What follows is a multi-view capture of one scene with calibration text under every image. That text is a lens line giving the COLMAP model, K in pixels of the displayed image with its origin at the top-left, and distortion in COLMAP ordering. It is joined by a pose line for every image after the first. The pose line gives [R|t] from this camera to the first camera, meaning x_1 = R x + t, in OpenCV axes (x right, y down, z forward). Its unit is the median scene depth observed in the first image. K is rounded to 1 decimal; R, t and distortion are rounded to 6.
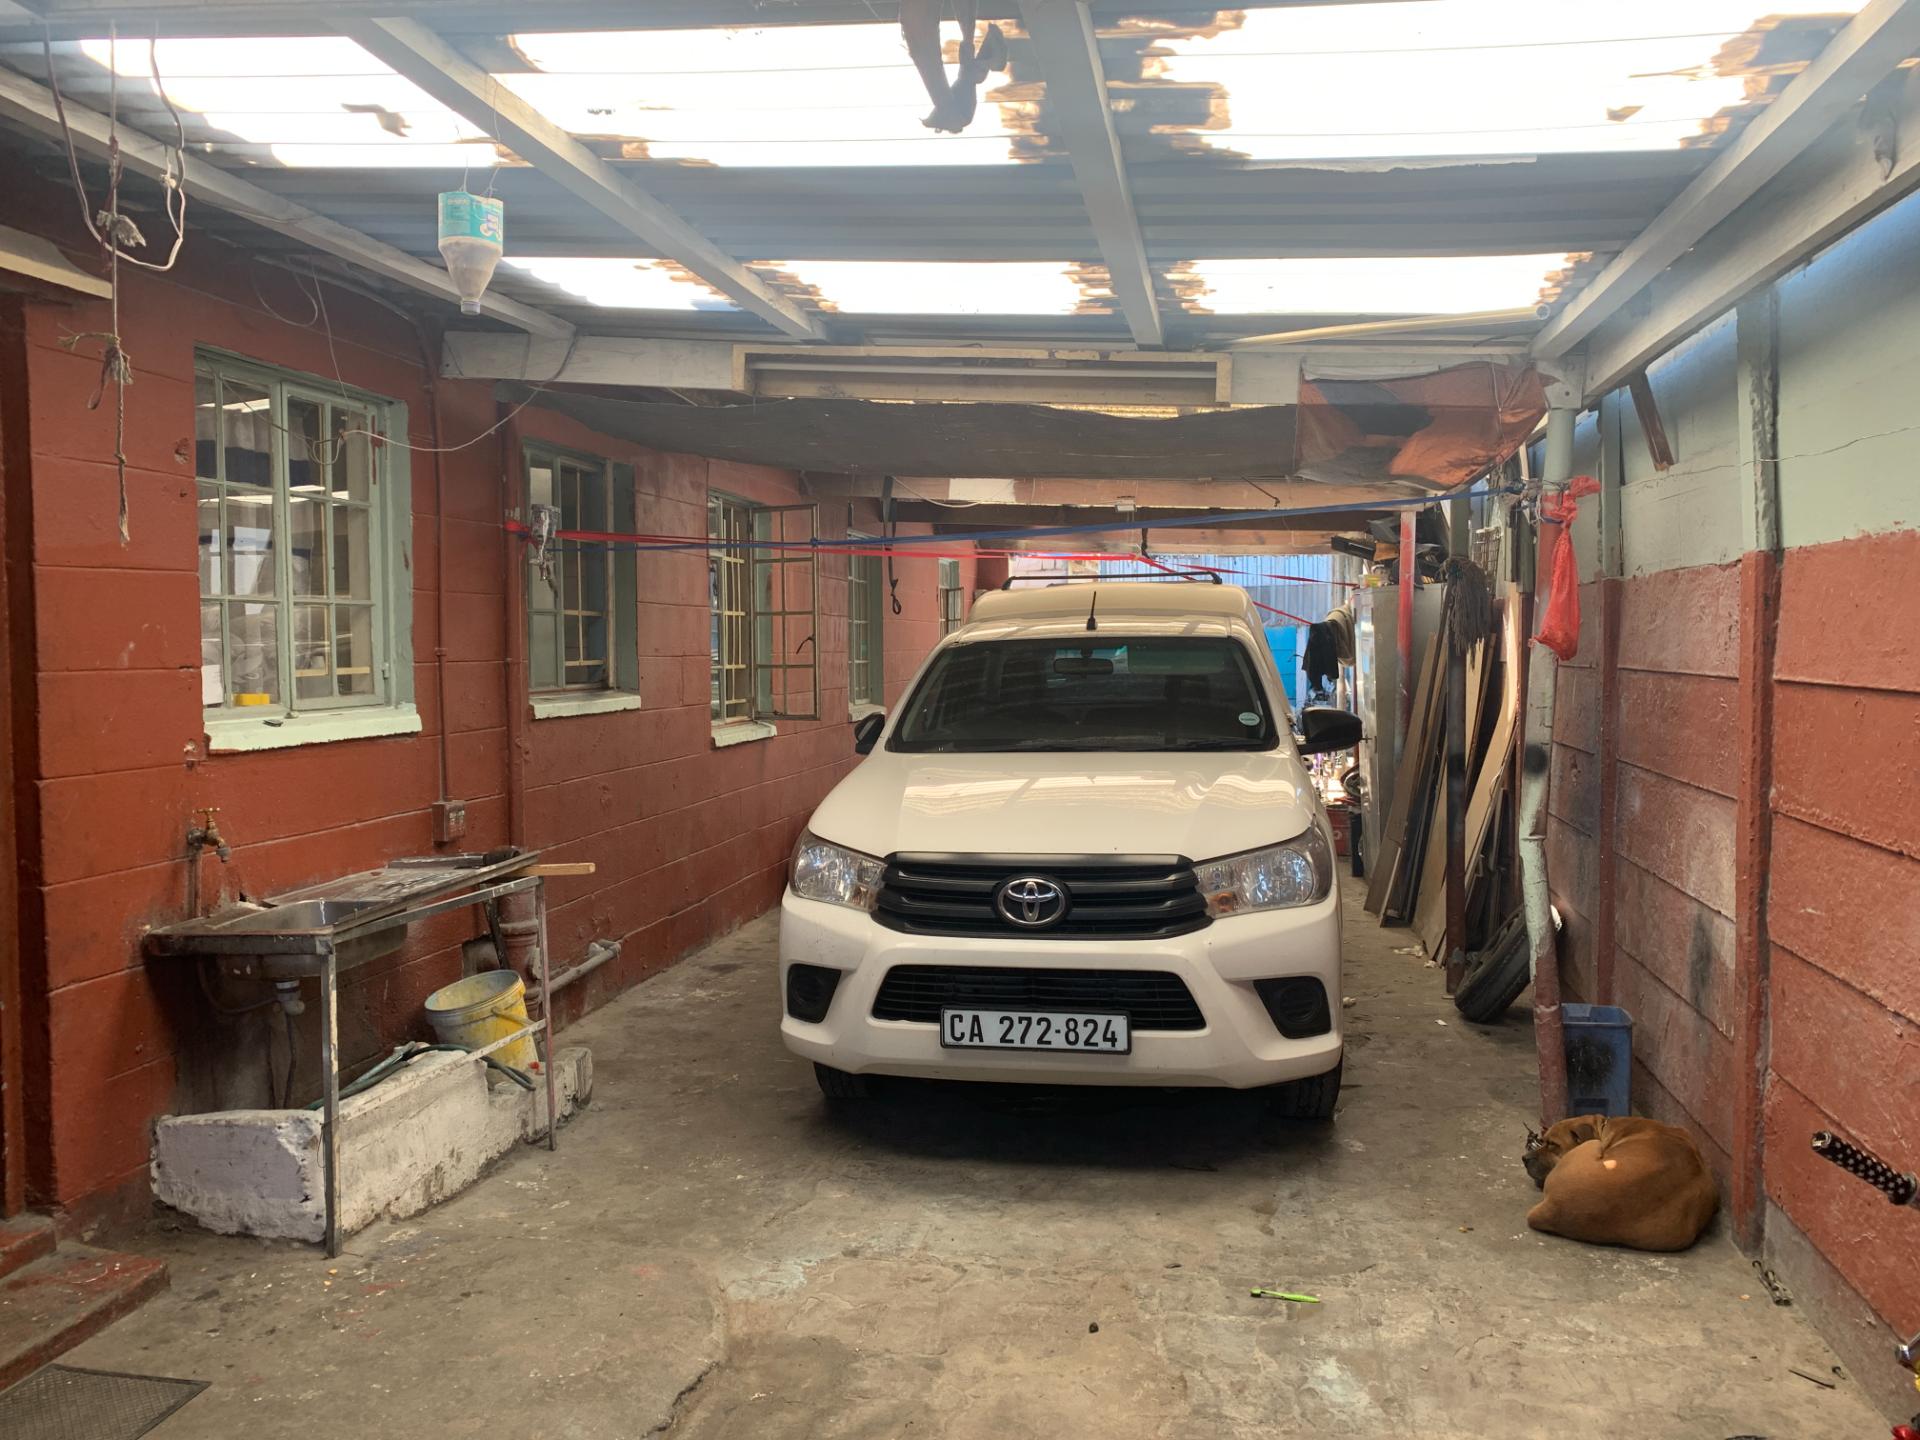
lens RADIAL K [[1499.4, 0, 976.7], [0, 1499.4, 724.4], [0, 0, 1]] dist [0.053288, -0.040049]
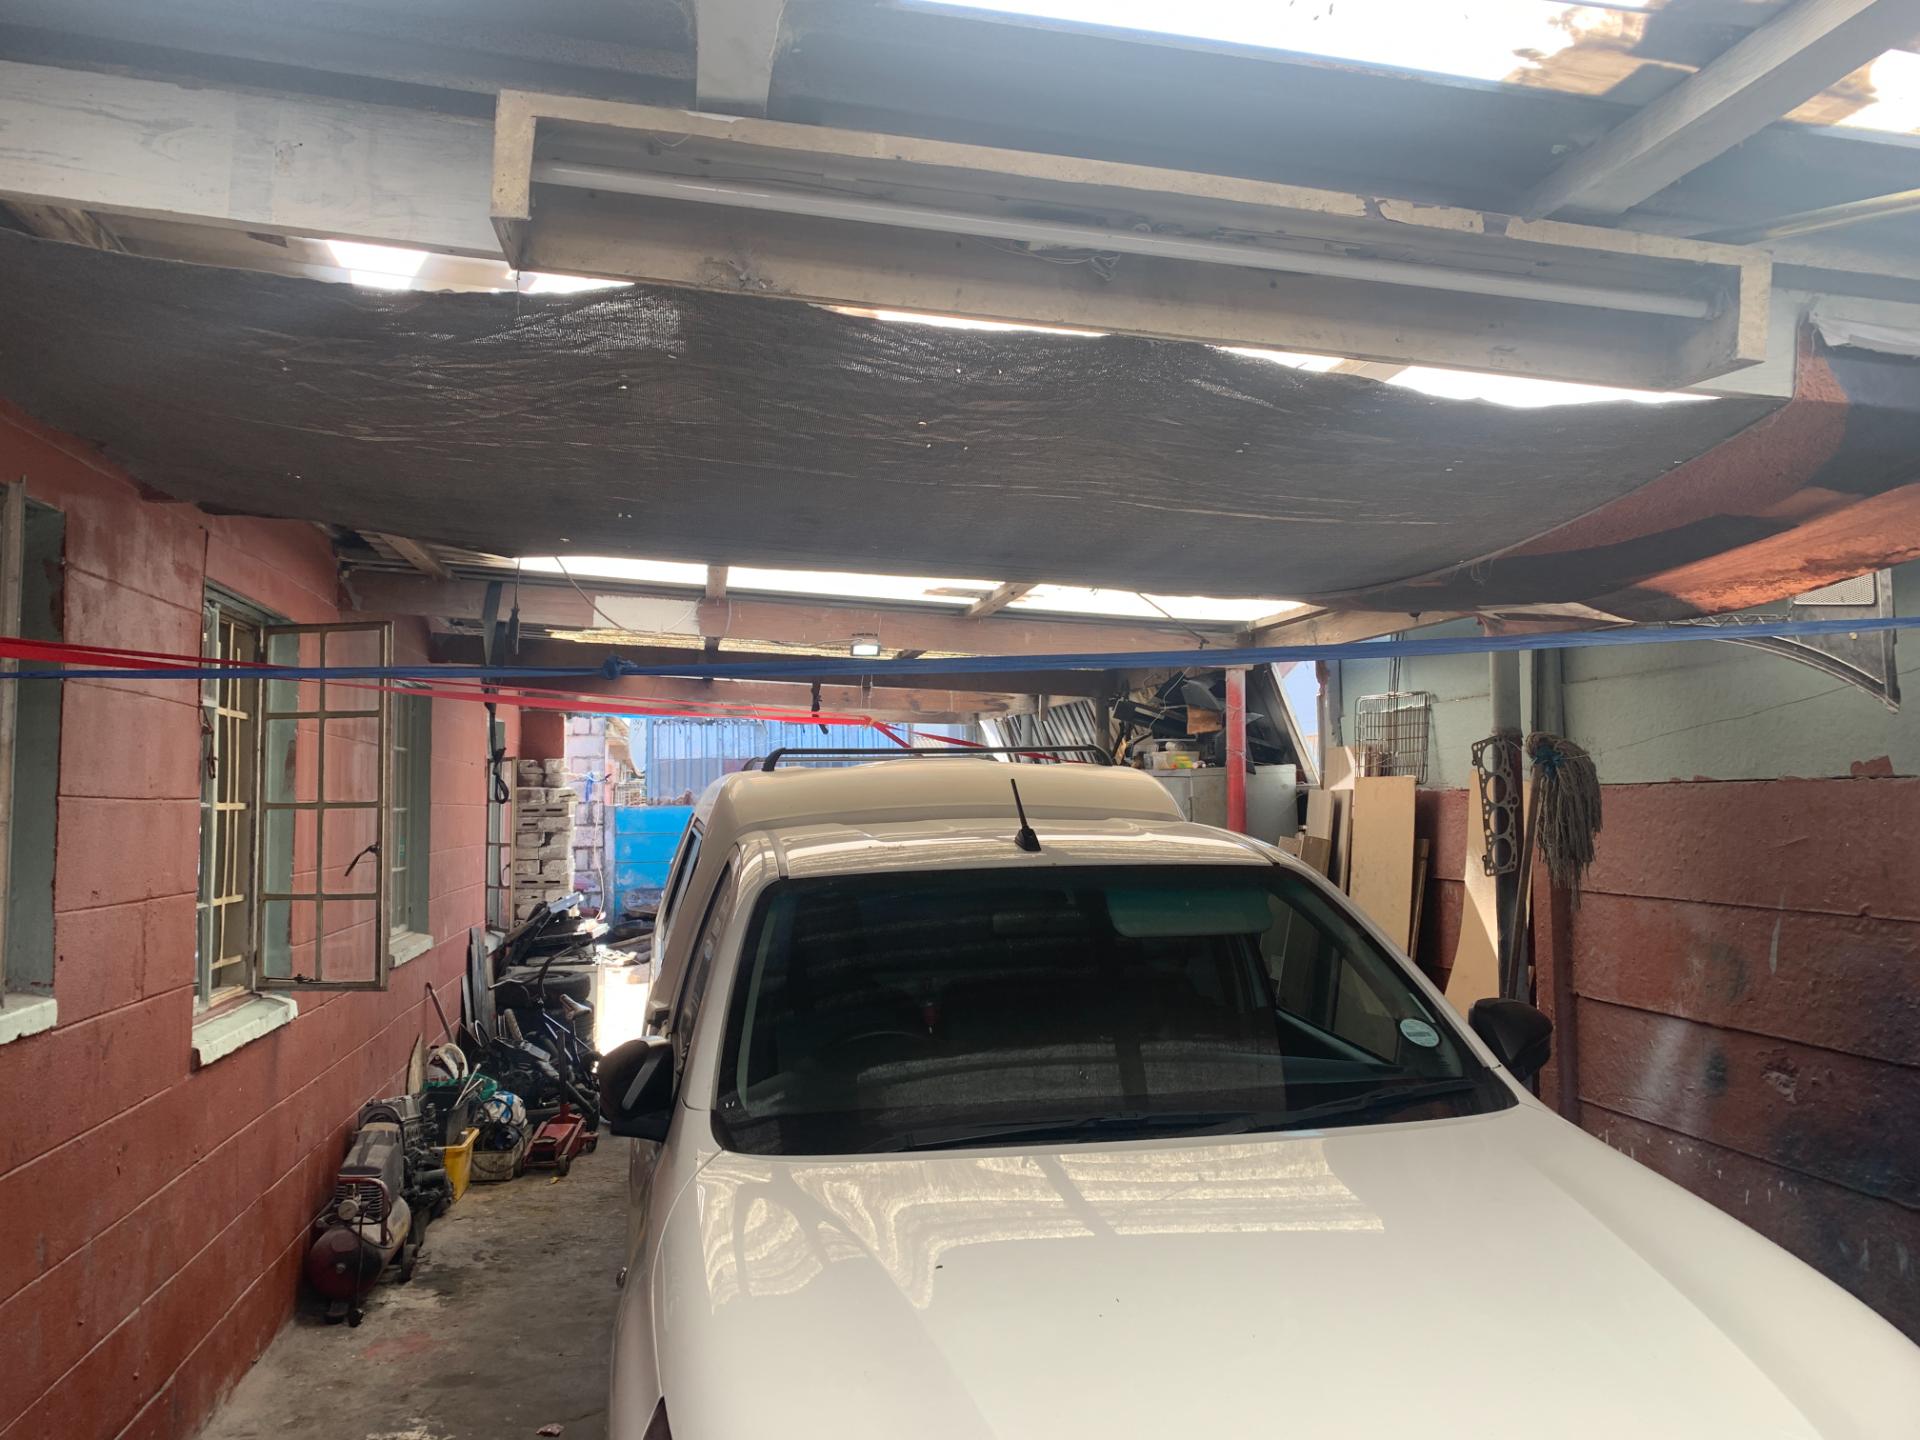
lens RADIAL K [[1499.4, 0, 949.4], [0, 1499.4, 714.5], [0, 0, 1]] dist [0.053288, -0.040049]
pose [[0.938310, 0.021806, 0.345107, -0.129177], [0.018919, 0.993278, -0.114199, -0.046798], [-0.345277, 0.113683, 0.931590, 0.457253]]
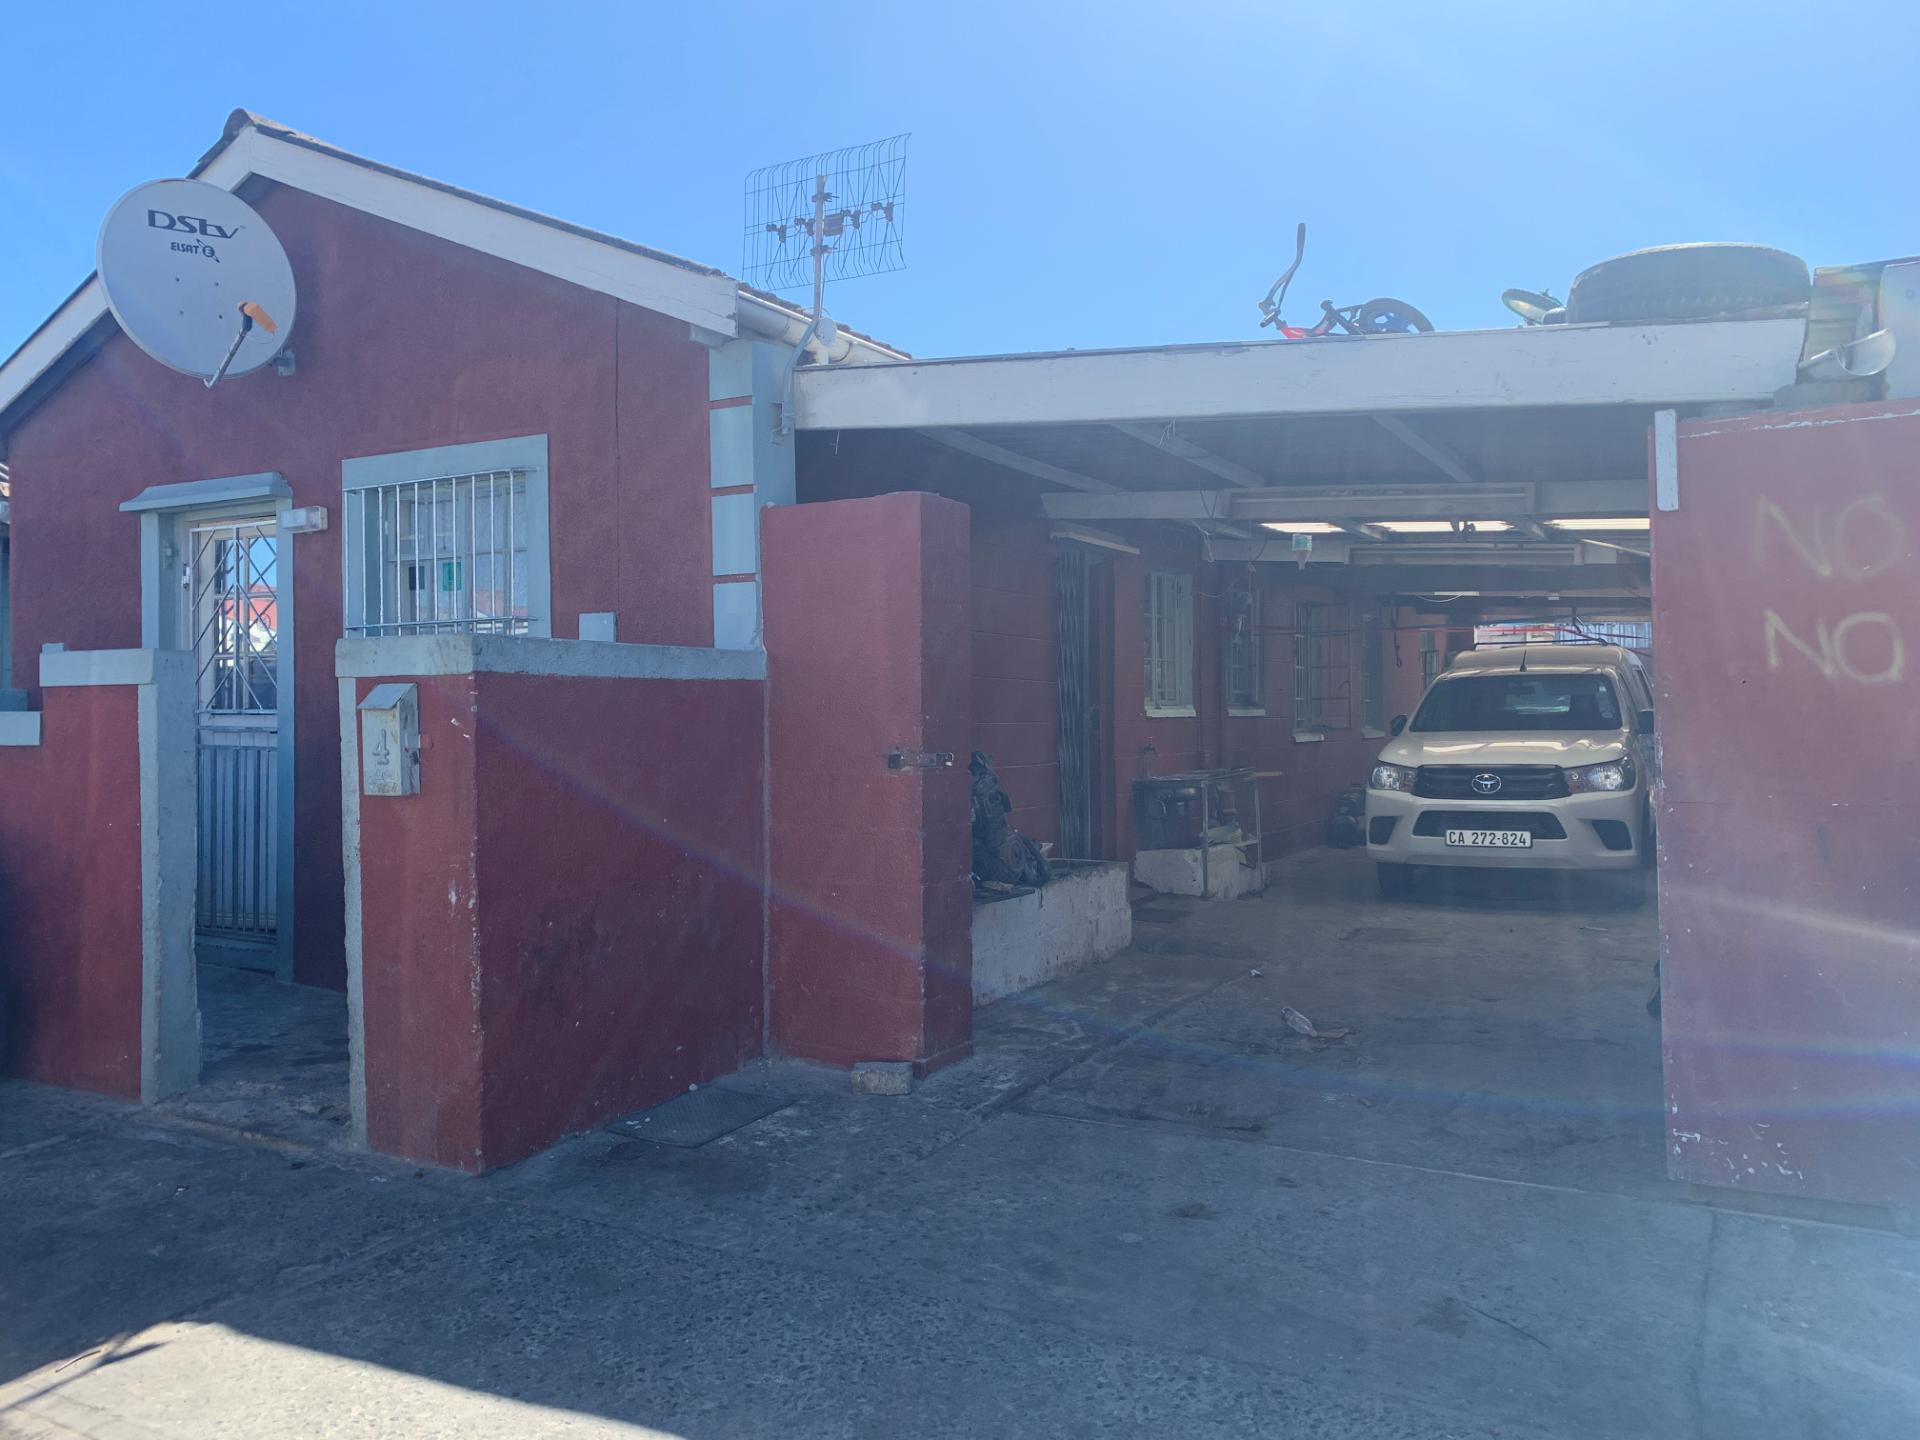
lens RADIAL K [[1499.4, 0, 951.2], [0, 1499.4, 729.5], [0, 0, 1]] dist [0.053288, -0.040049]
pose [[0.952843, 0.002411, -0.303453, -0.027331], [-0.014834, 0.999143, -0.038642, 0.083765], [0.303100, 0.041322, 0.952062, -0.904612]]
